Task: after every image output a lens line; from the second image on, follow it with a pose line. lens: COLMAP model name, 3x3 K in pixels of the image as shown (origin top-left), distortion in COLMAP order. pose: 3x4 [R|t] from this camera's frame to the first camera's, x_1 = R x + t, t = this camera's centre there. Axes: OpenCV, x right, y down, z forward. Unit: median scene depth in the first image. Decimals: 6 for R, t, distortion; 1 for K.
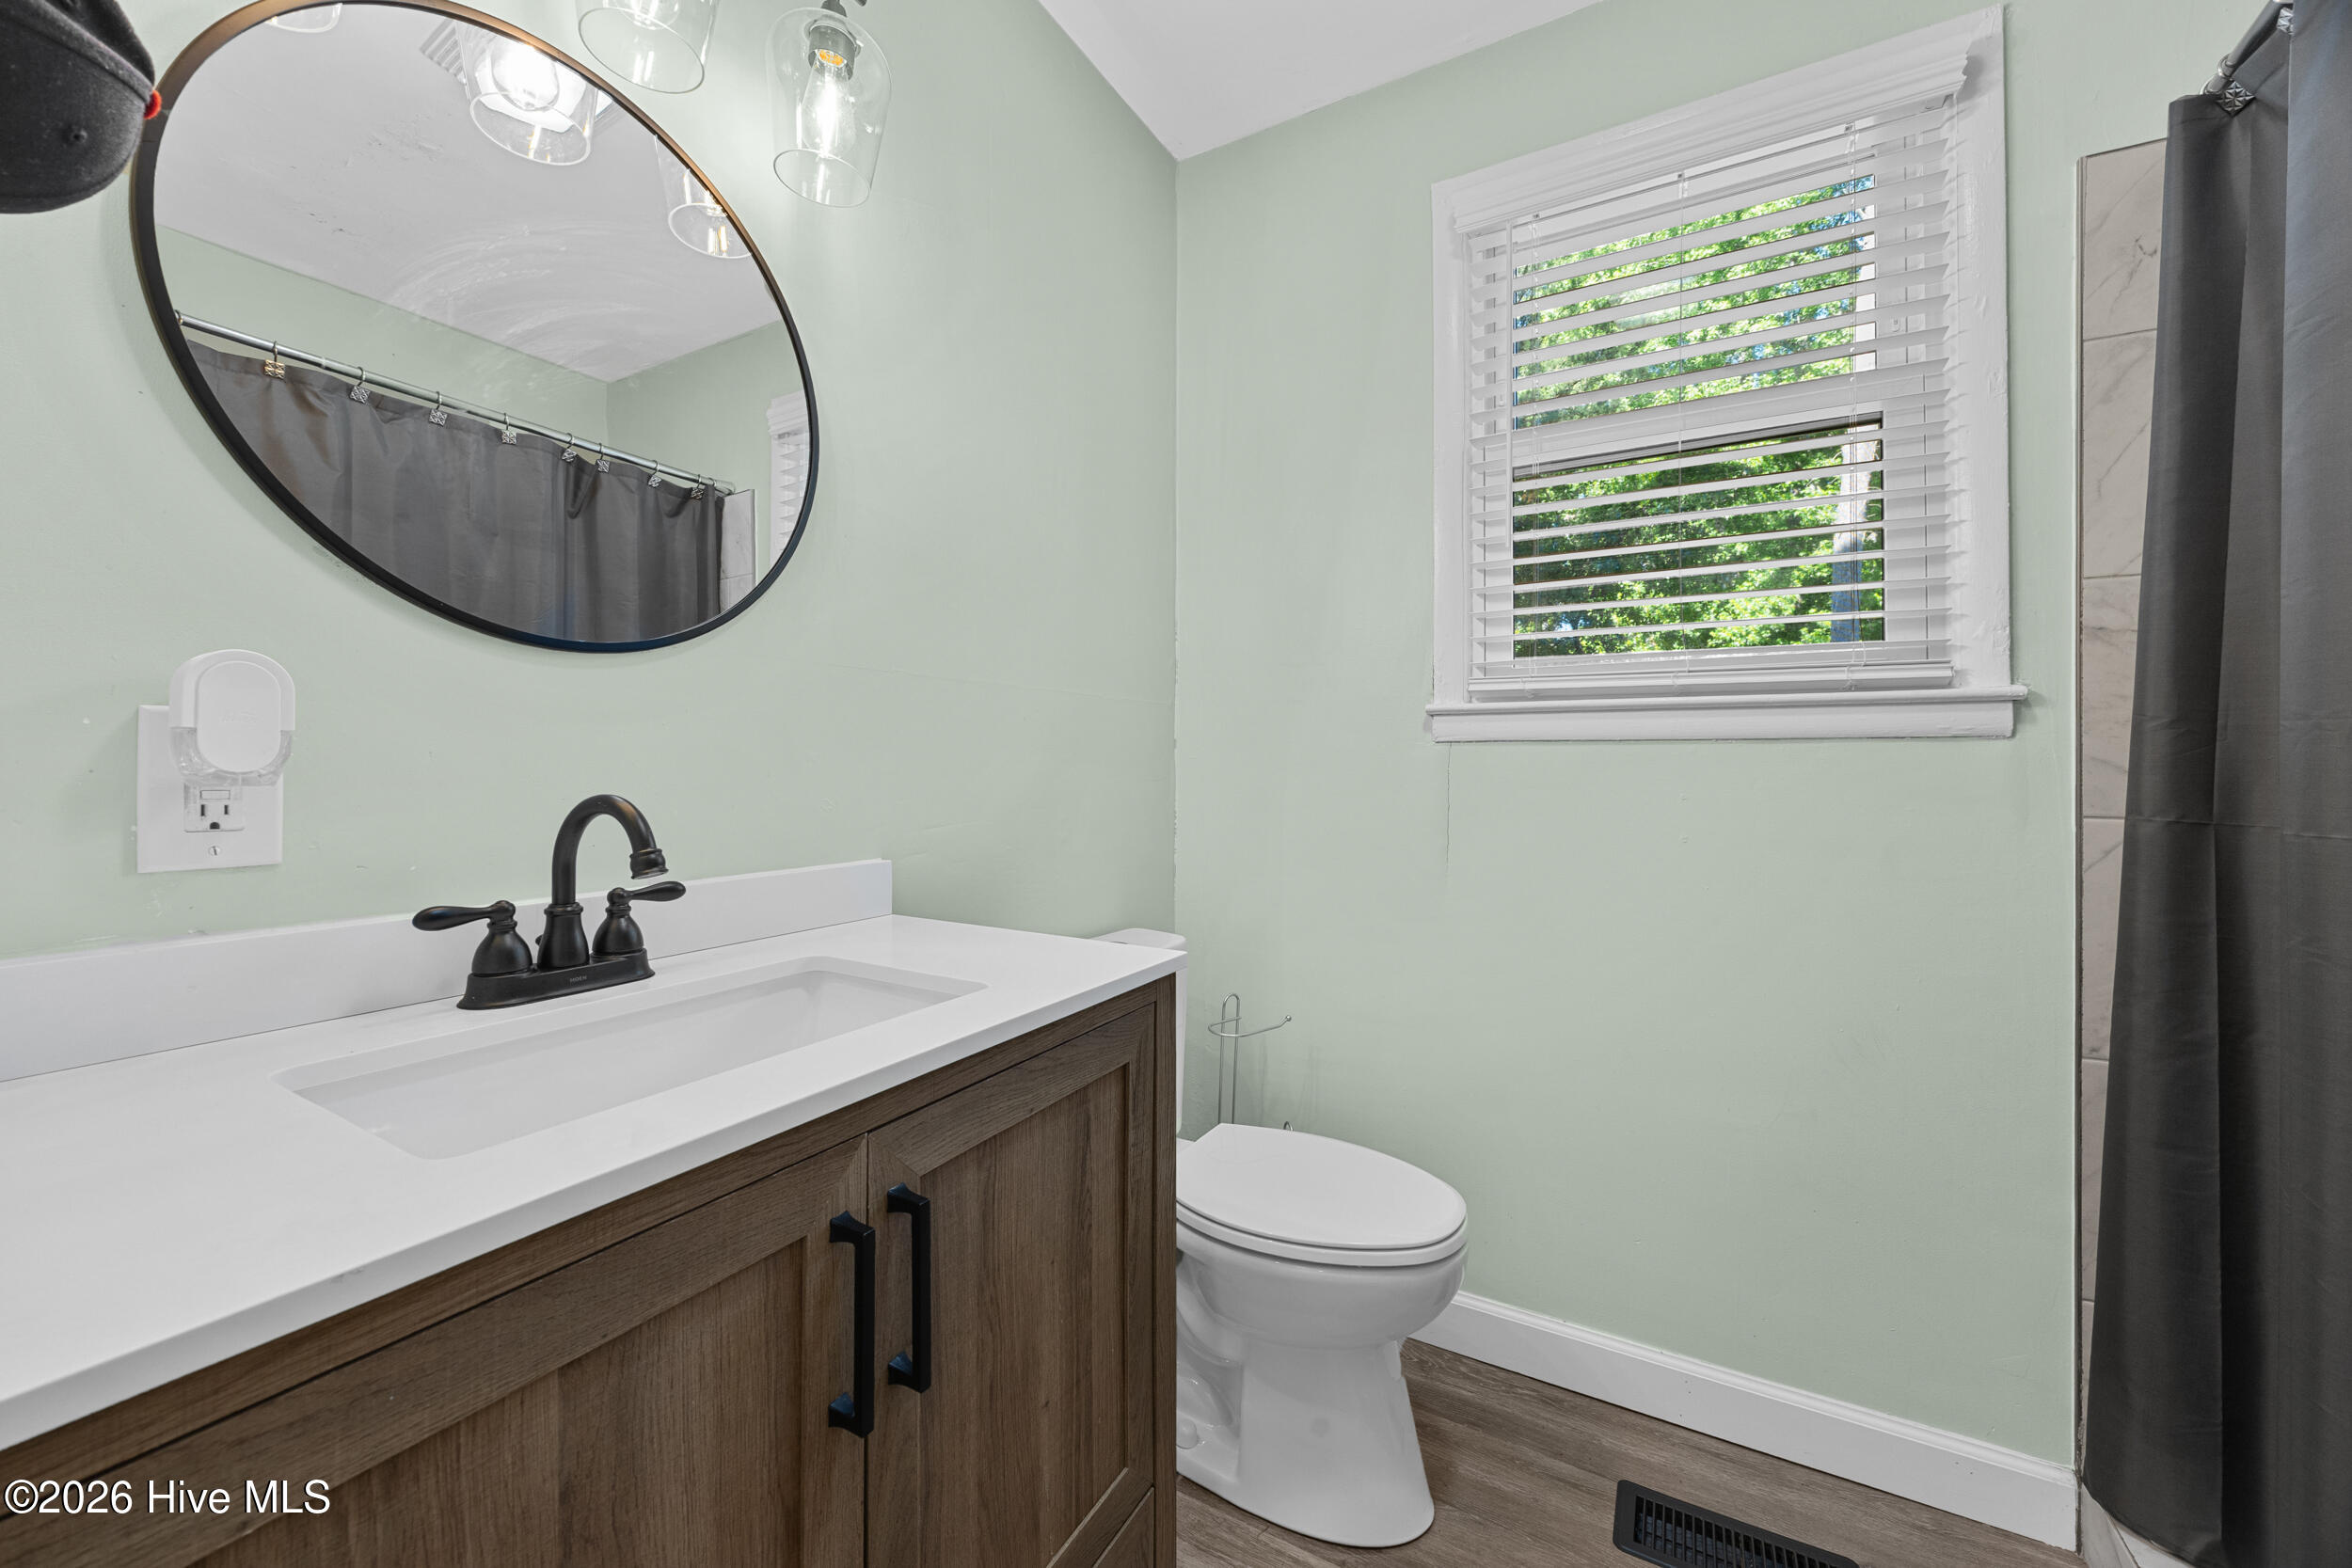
lens RADIAL K [[884.6, 0, 1177.1], [0, 884.6, 758.9], [0, 0, 1]] dist [0.000896, 0.000075]
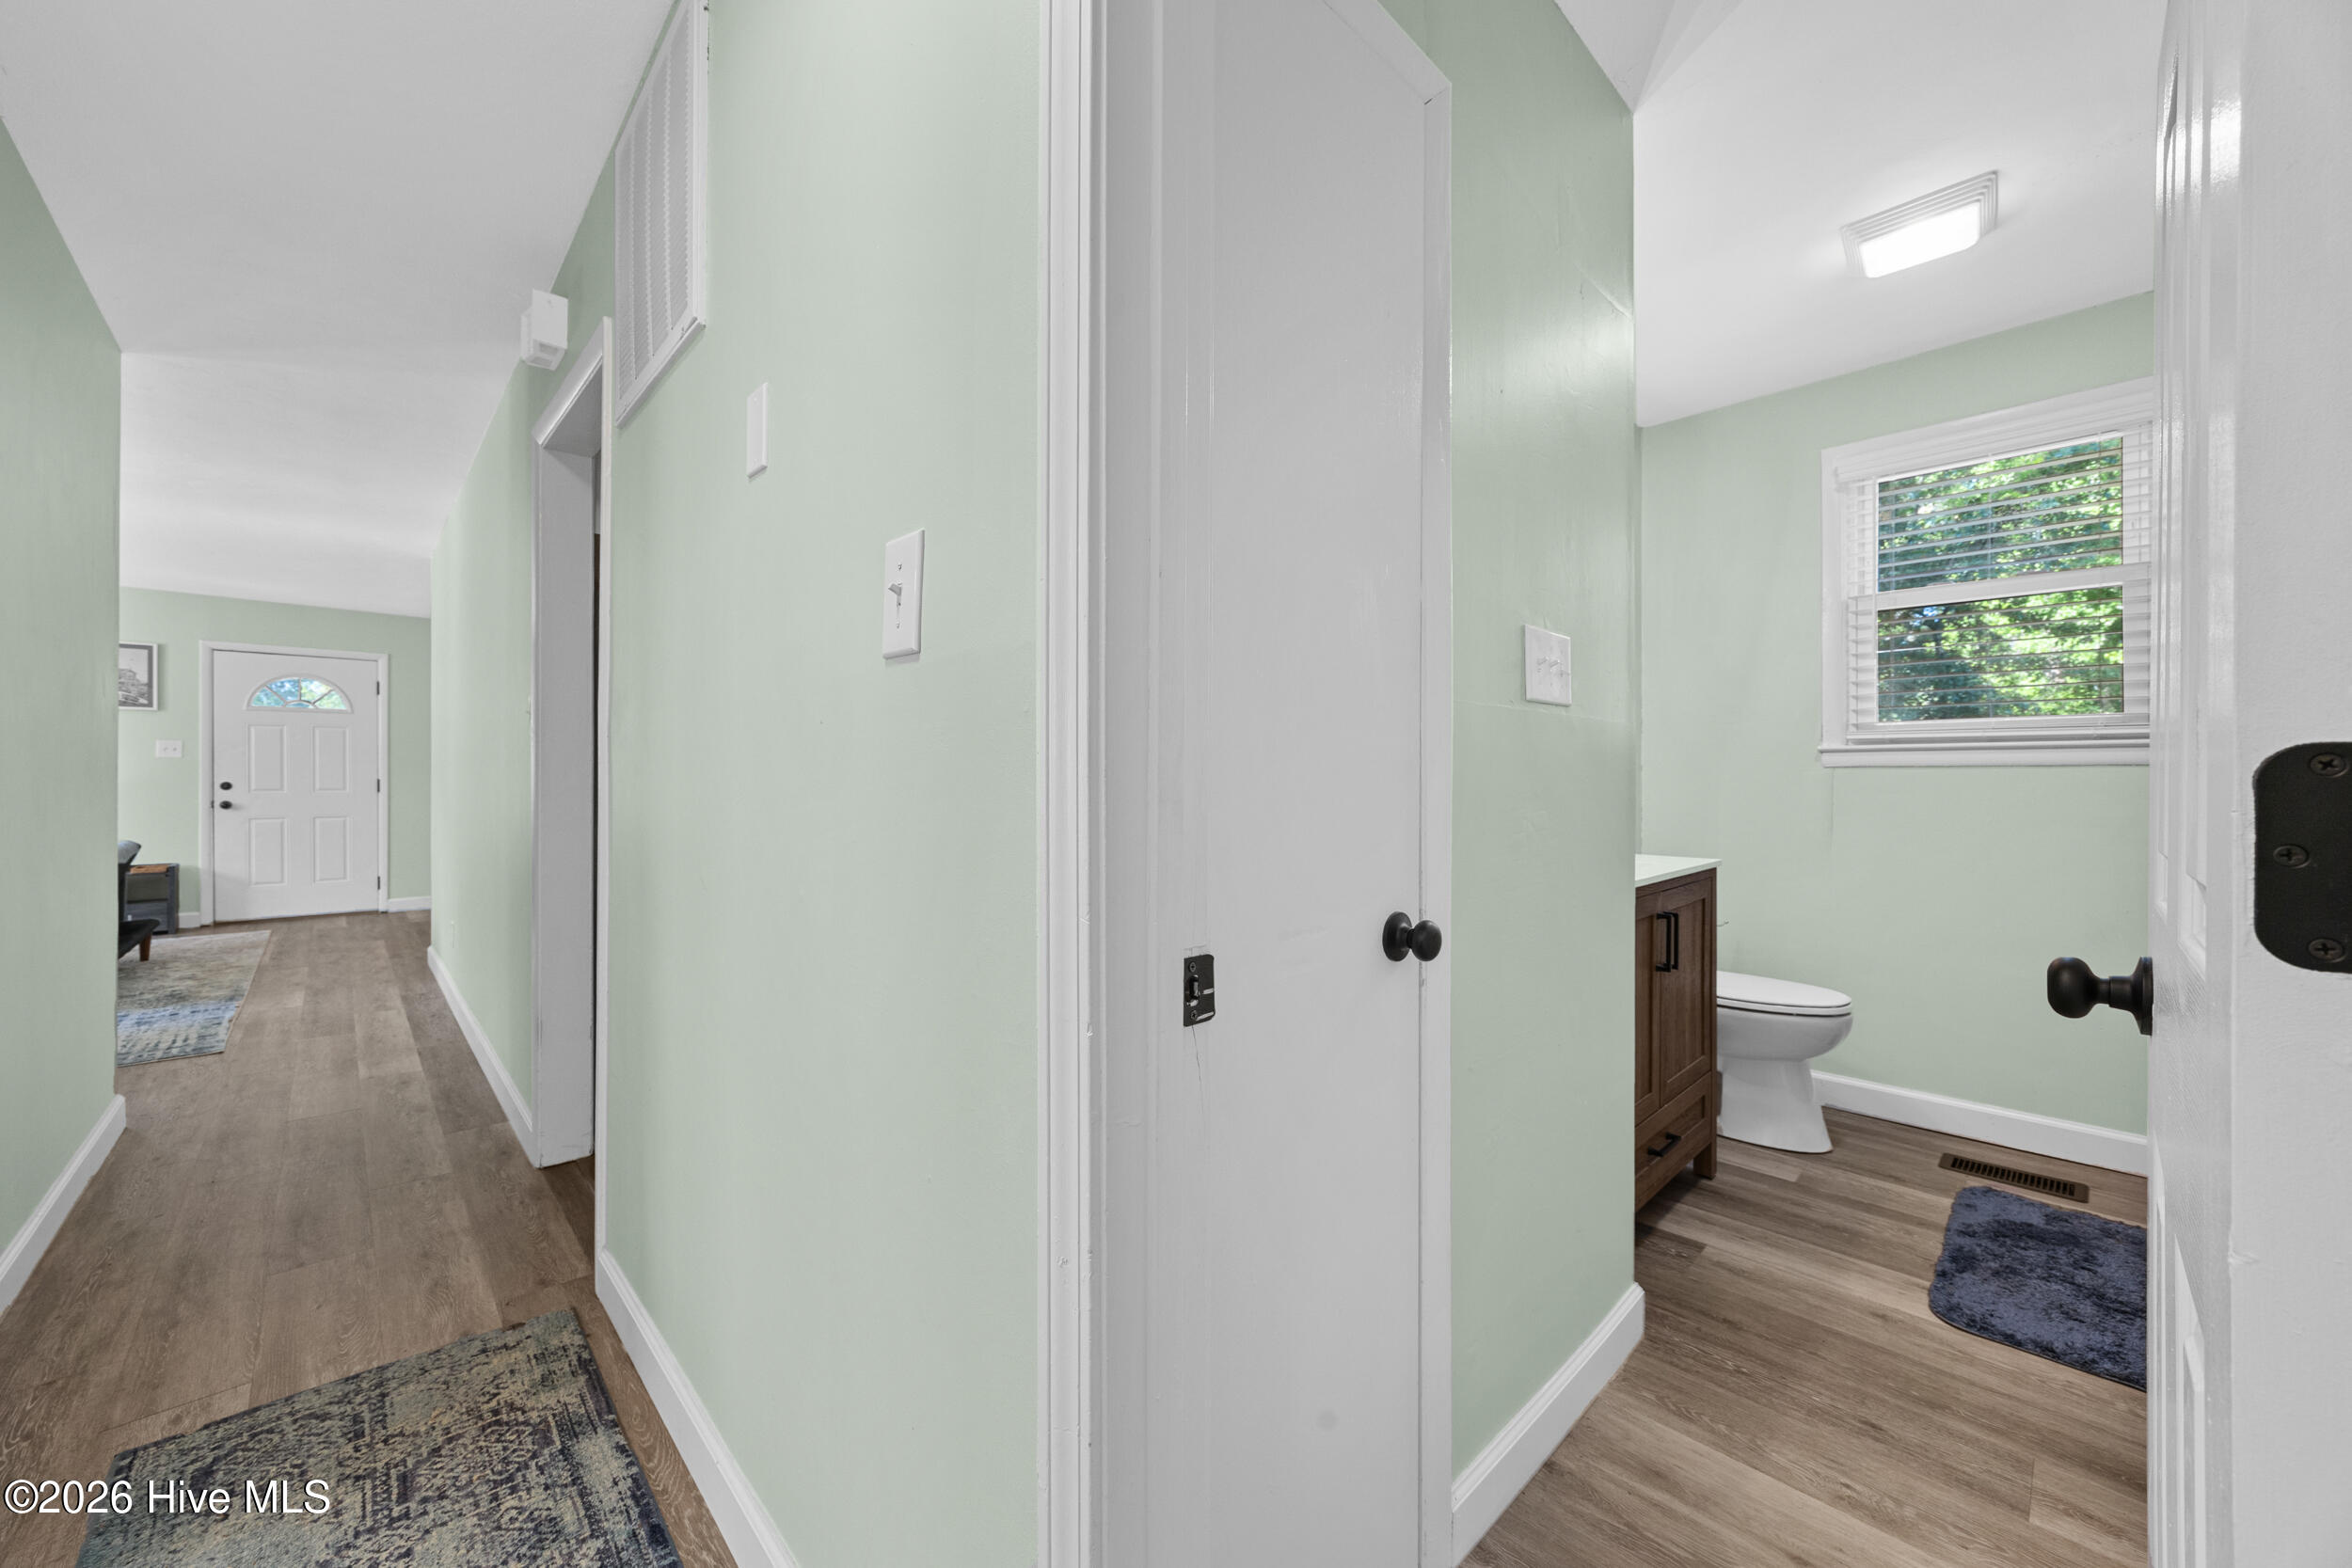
lens RADIAL K [[884.6, 0, 1165.0], [0, 884.6, 782.2], [0, 0, 1]] dist [0.000896, 0.000075]
pose [[0.956341, -0.002376, -0.292245, -0.622324], [0.004932, 0.999956, 0.008009, -0.014918], [0.292213, -0.009101, 0.956310, -1.485768]]
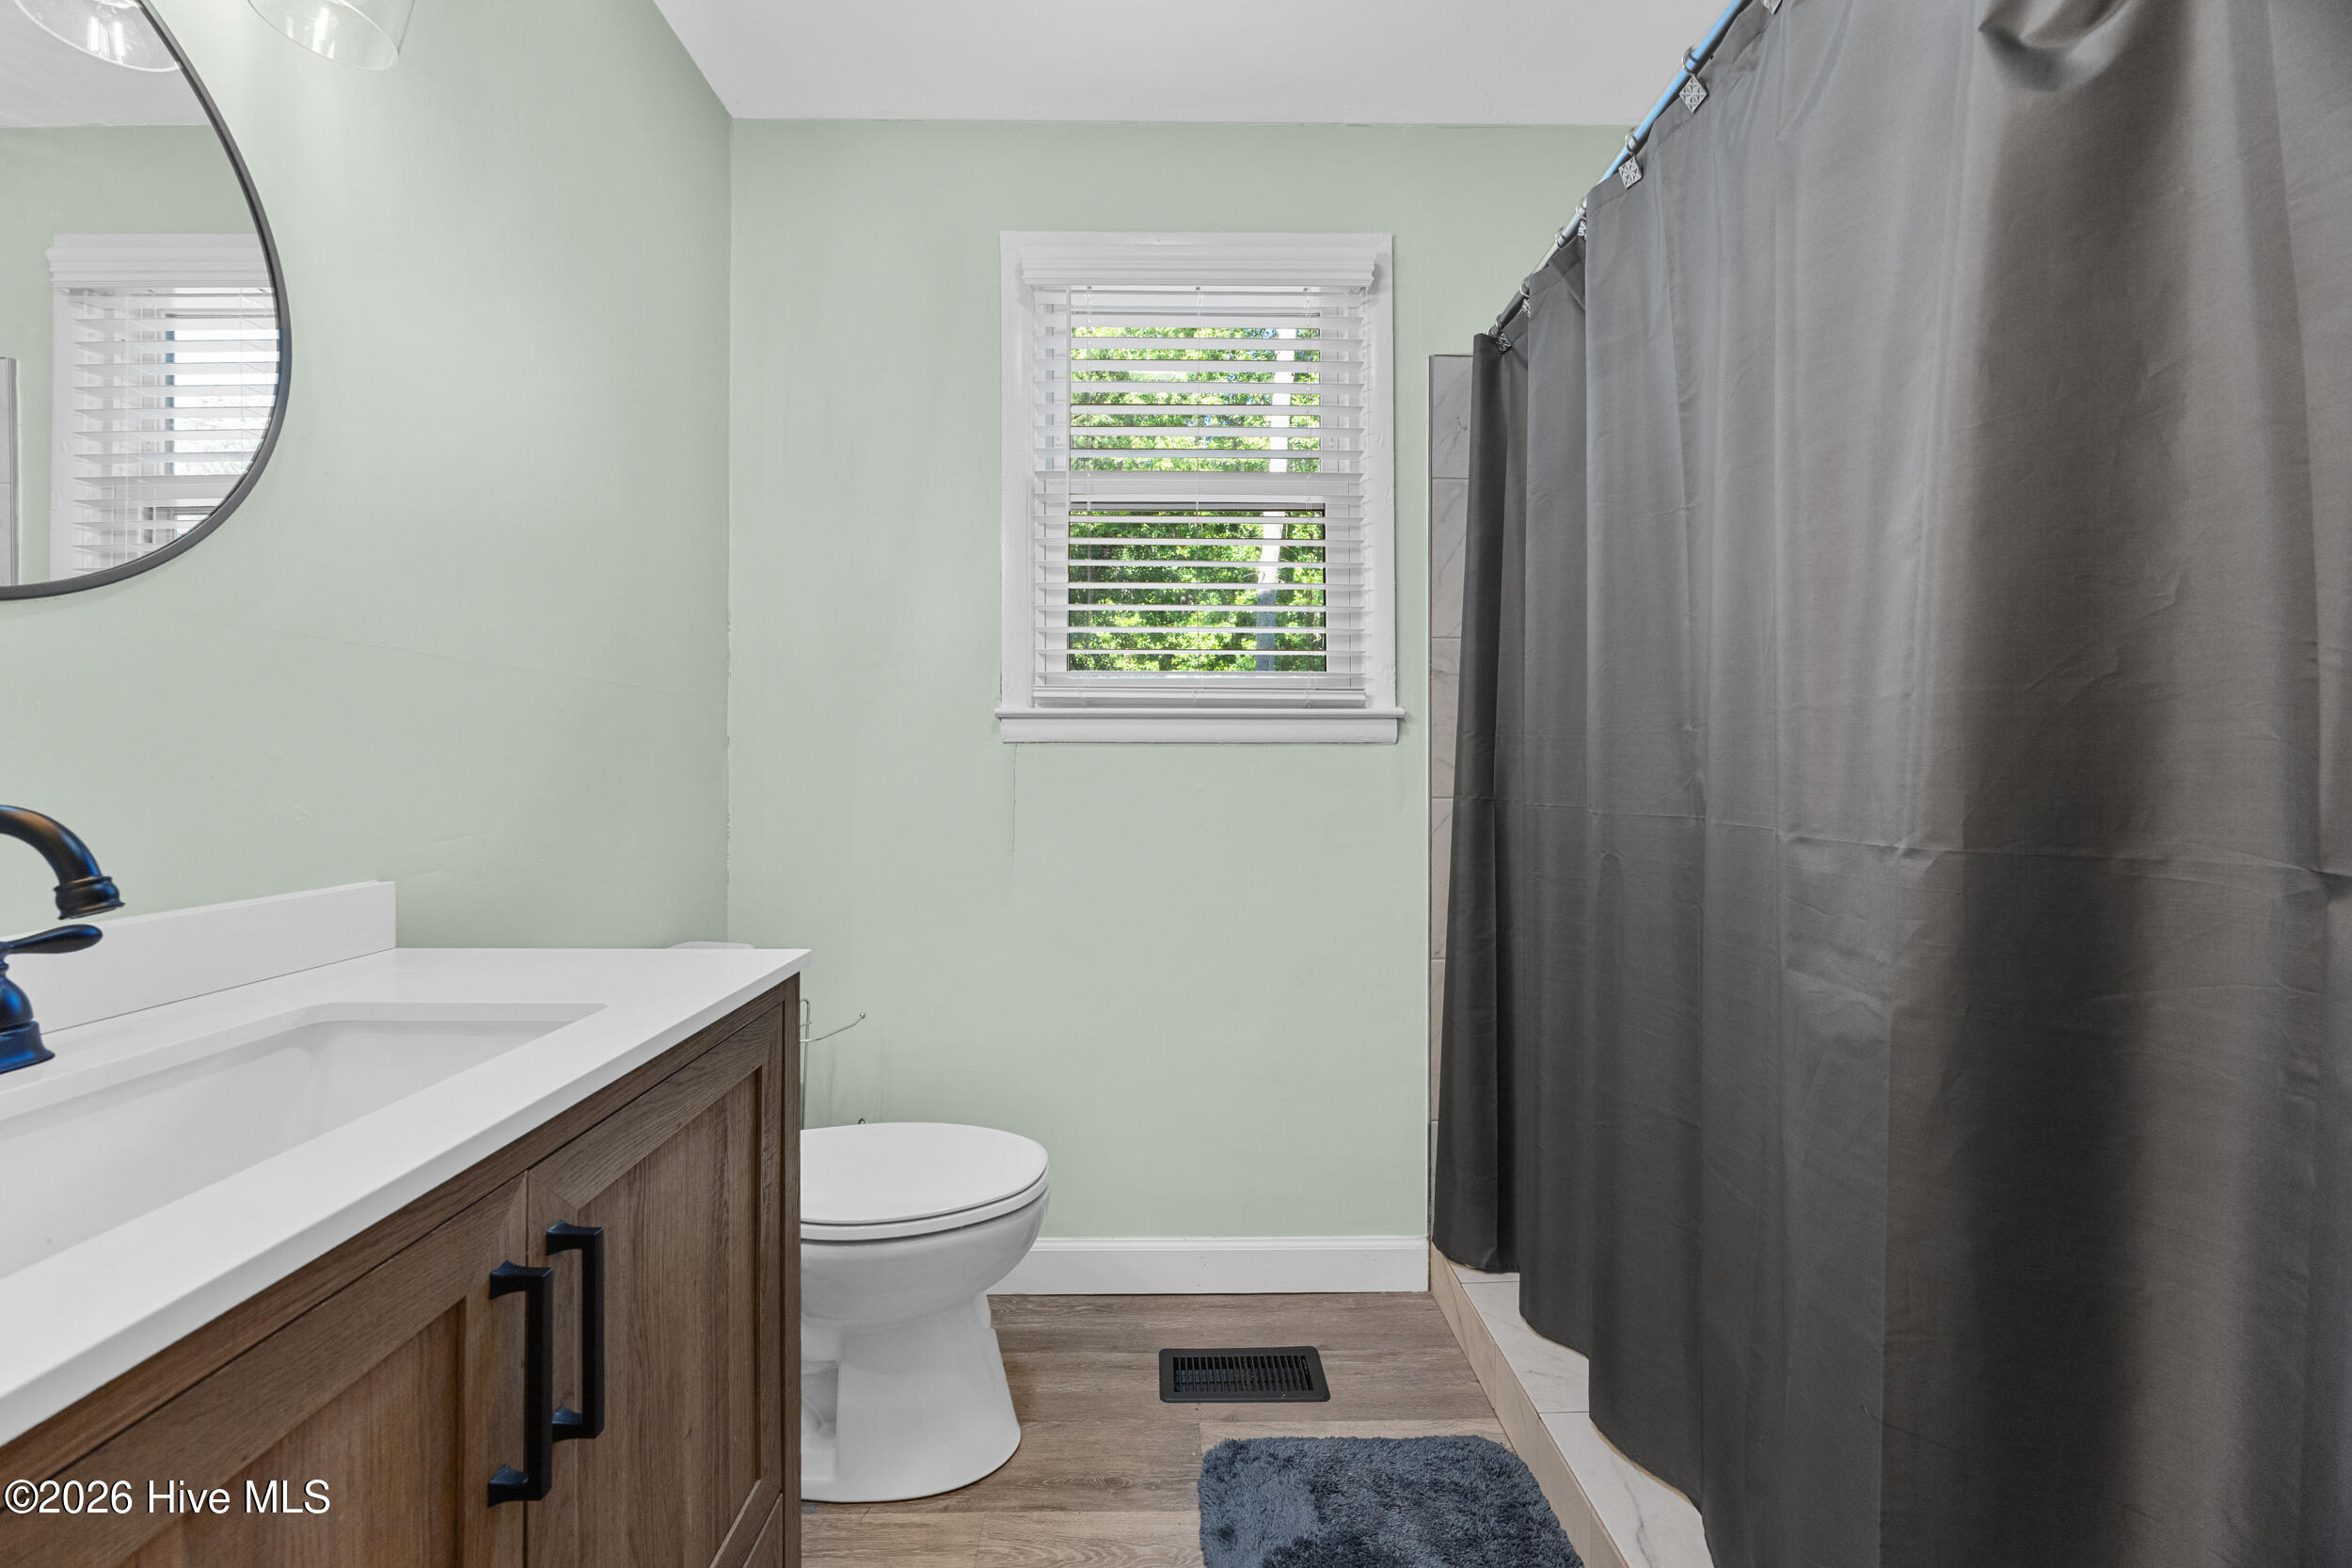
lens RADIAL K [[884.6, 0, 1156.4], [0, 884.6, 760.4], [0, 0, 1]] dist [0.000896, 0.000075]
pose [[0.863091, 0.000052, 0.505048, -0.133936], [-0.000520, 1.000000, 0.000785, 0.002298], [-0.505048, -0.000941, 0.863091, -0.052855]]
